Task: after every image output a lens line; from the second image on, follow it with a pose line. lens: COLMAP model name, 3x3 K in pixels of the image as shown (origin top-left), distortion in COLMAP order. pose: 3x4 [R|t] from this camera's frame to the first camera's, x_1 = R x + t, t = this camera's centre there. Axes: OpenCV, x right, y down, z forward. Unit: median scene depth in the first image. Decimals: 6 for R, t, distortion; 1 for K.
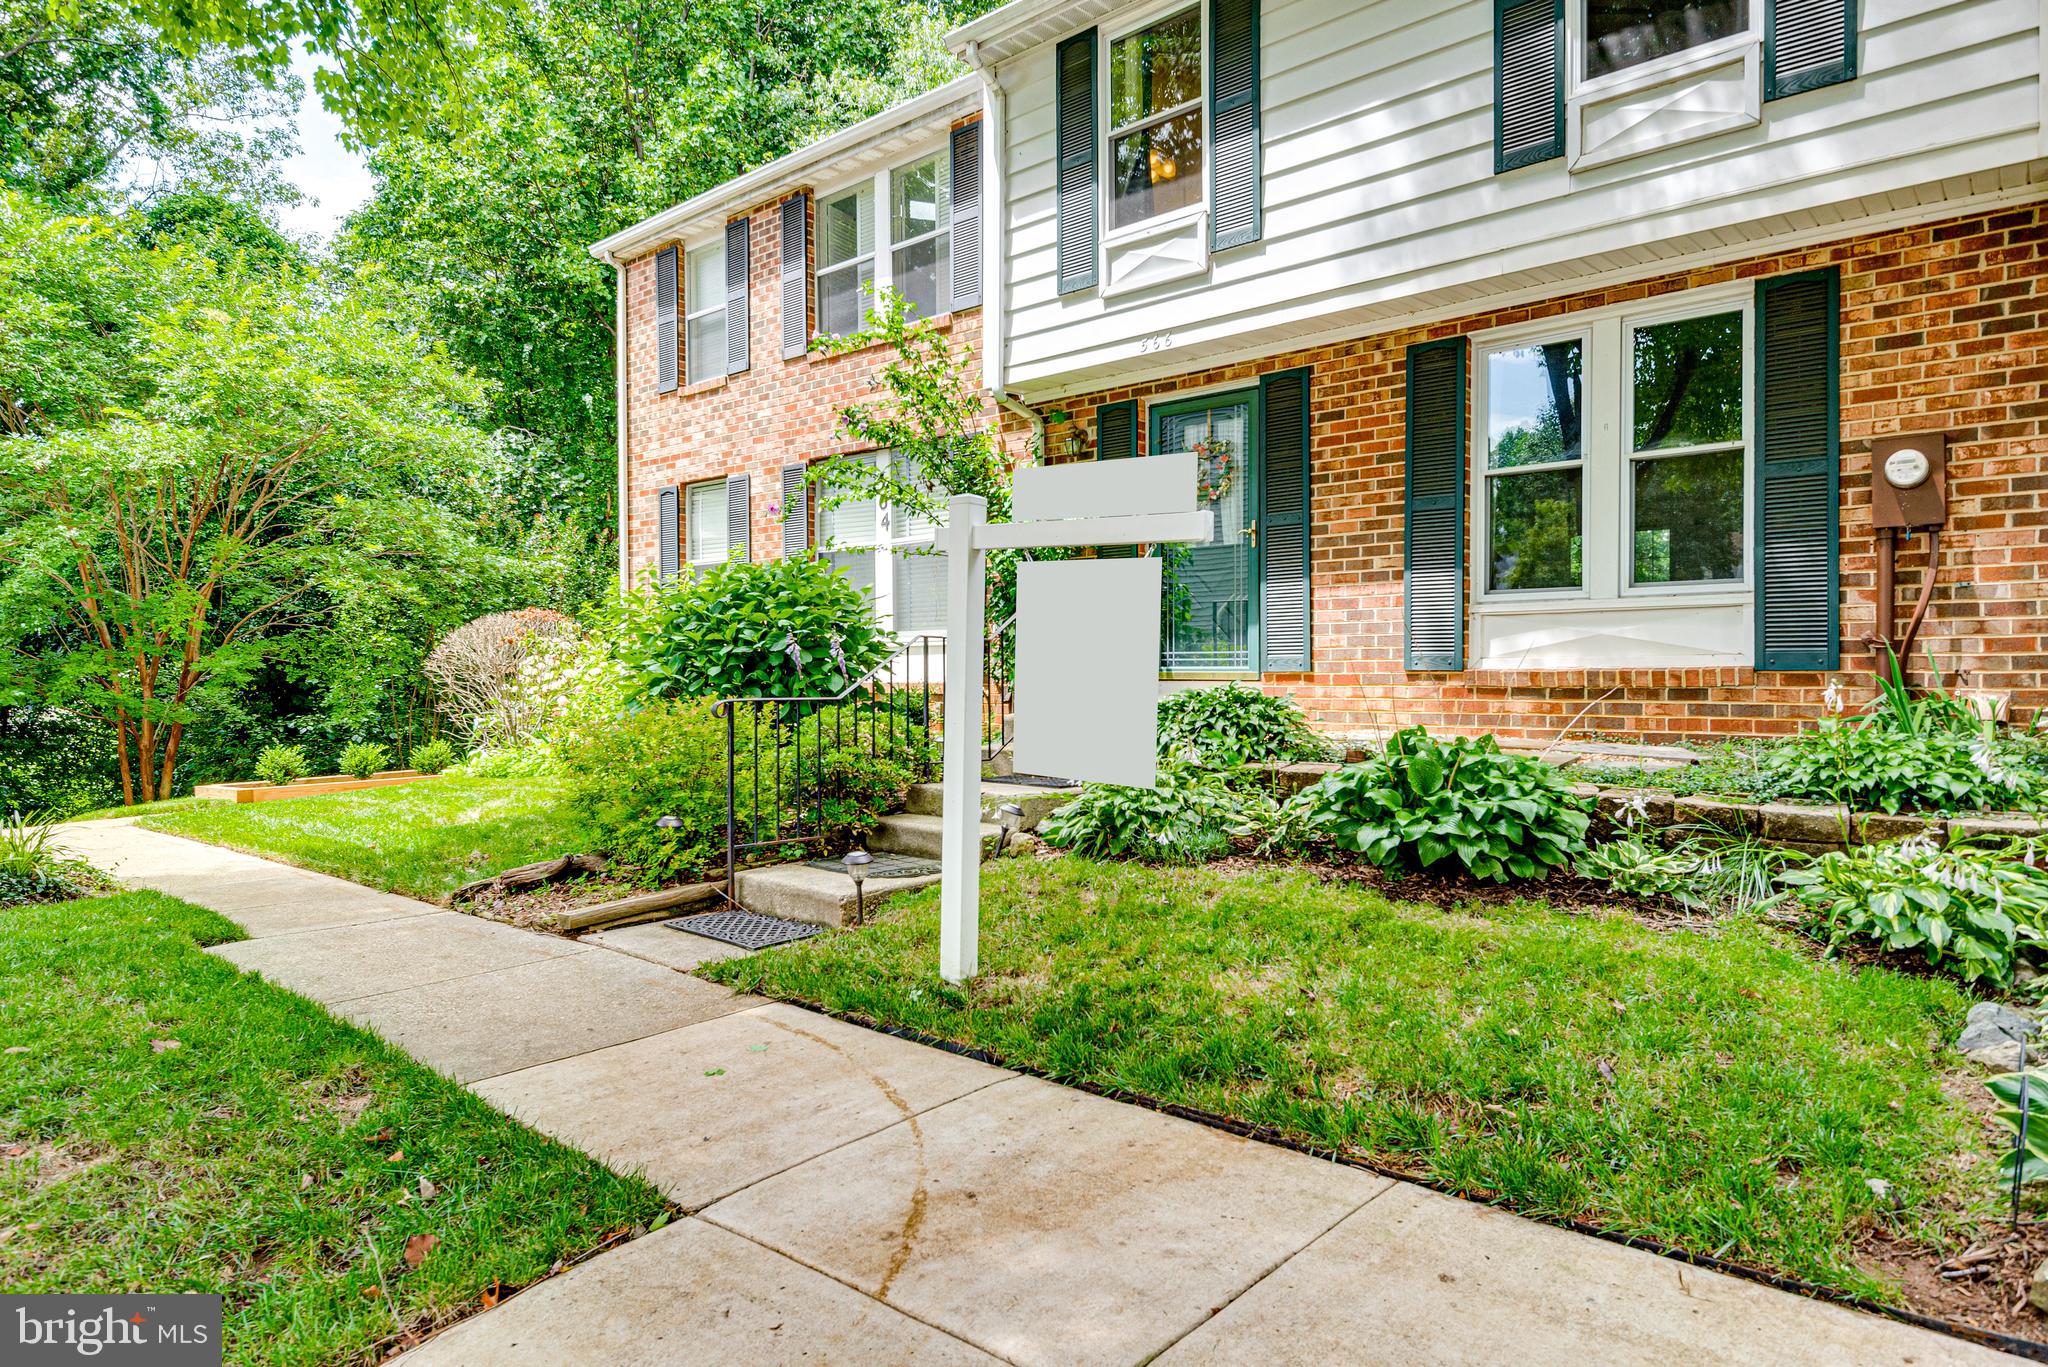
lens RADIAL K [[1235.9, 0, 1022.8], [0, 1235.9, 688.8], [0, 0, 1]] dist [0.006548, -0.012396]
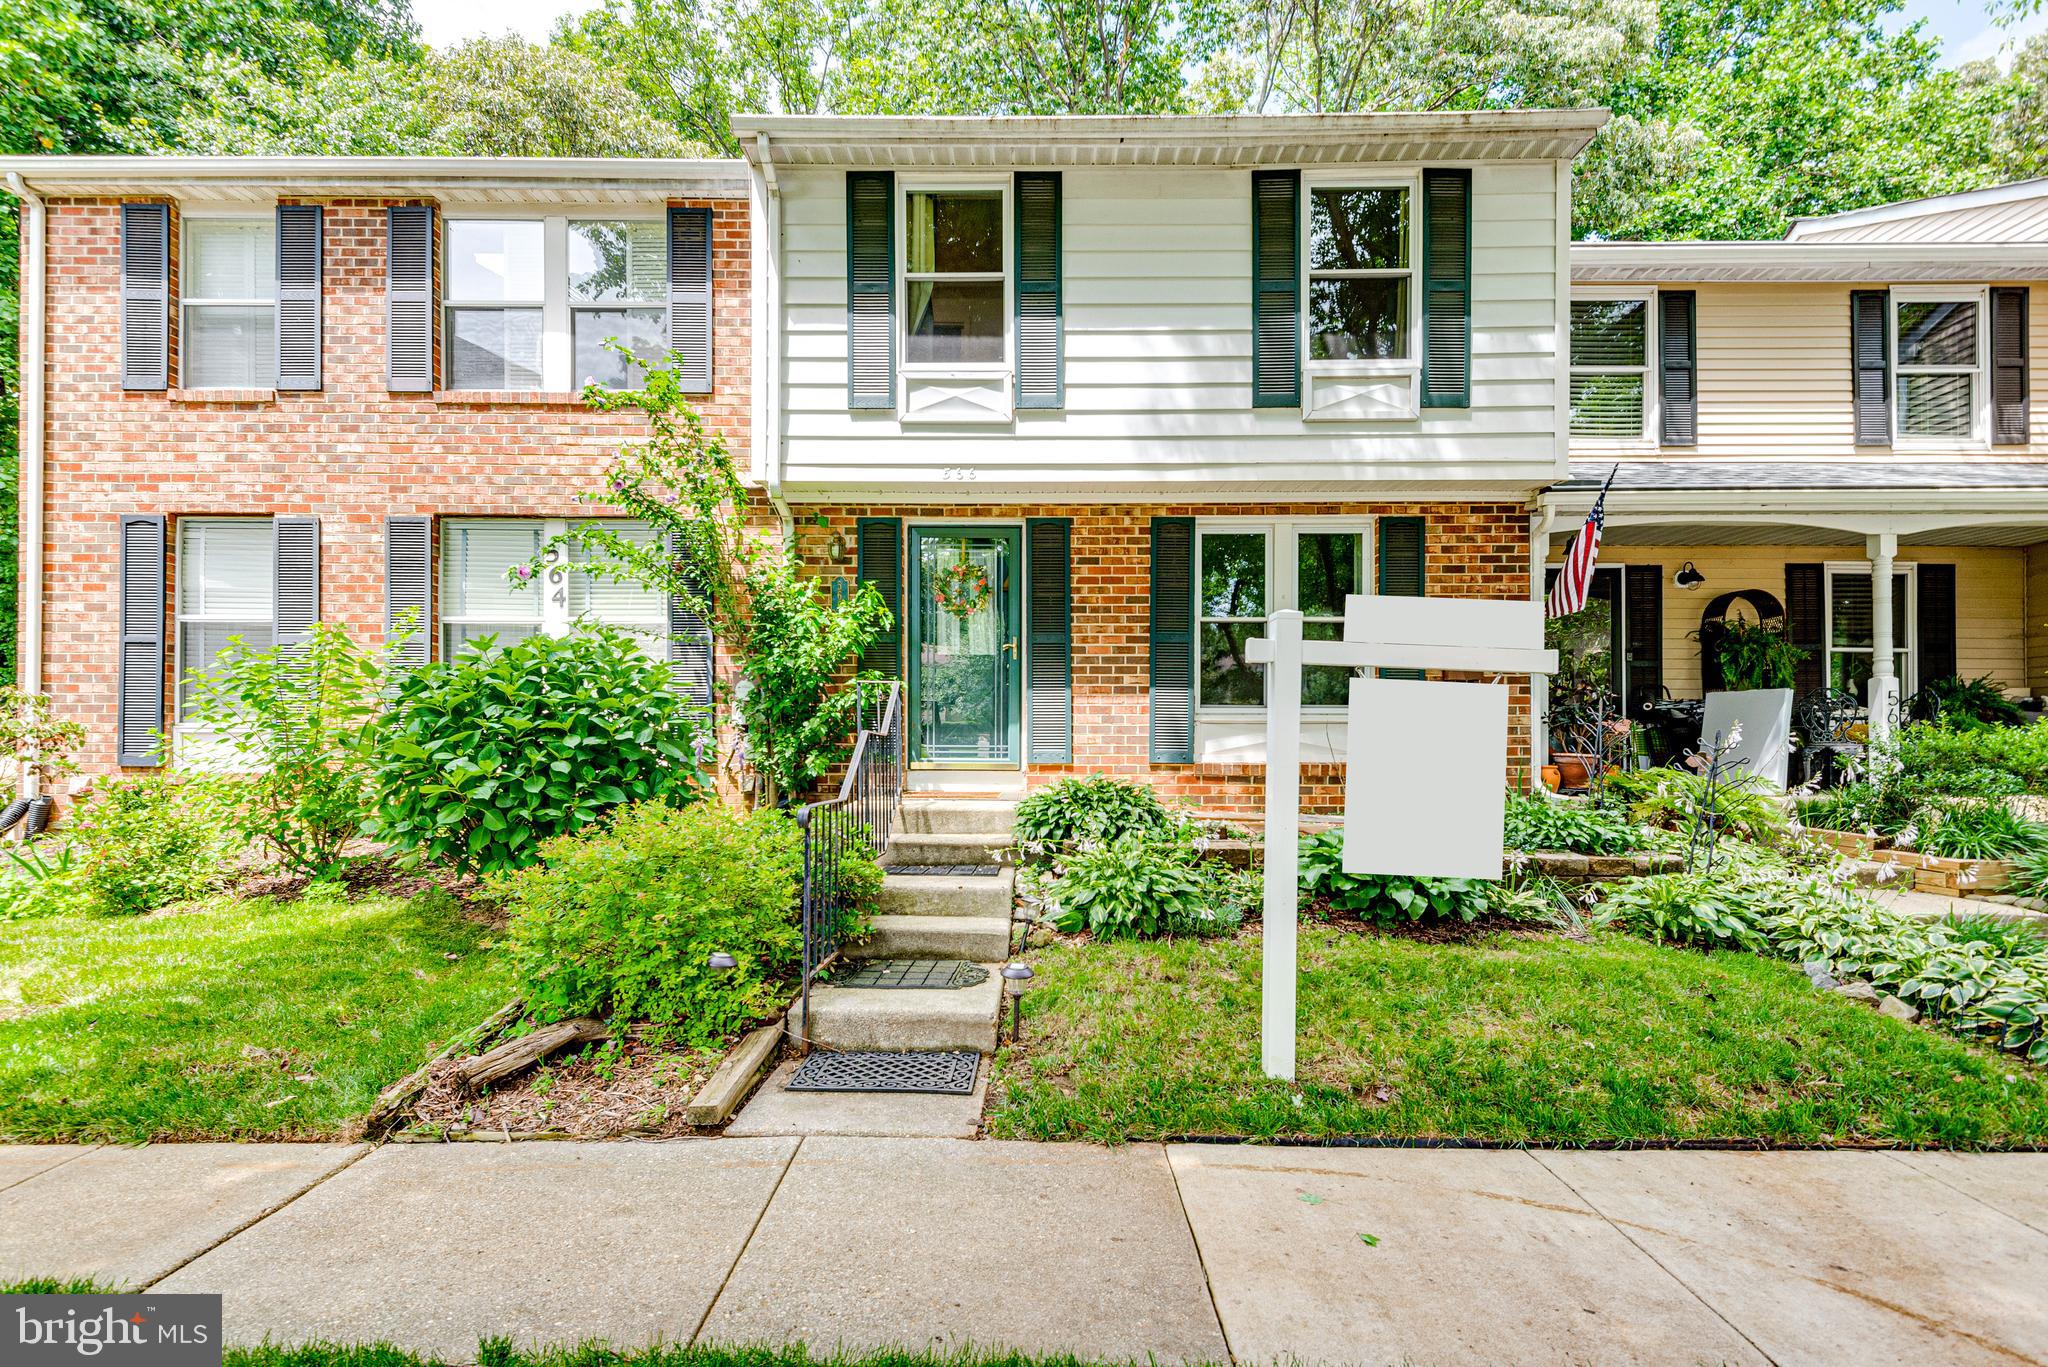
lens RADIAL K [[955.7, 0, 1038.0], [0, 955.7, 743.9], [0, 0, 1]] dist [0.014906, -0.004742]
pose [[0.745389, 0.009678, 0.666560, -0.445651], [0.002176, 0.999854, -0.016951, -0.017968], [-0.666626, 0.014085, 0.745259, 0.318496]]
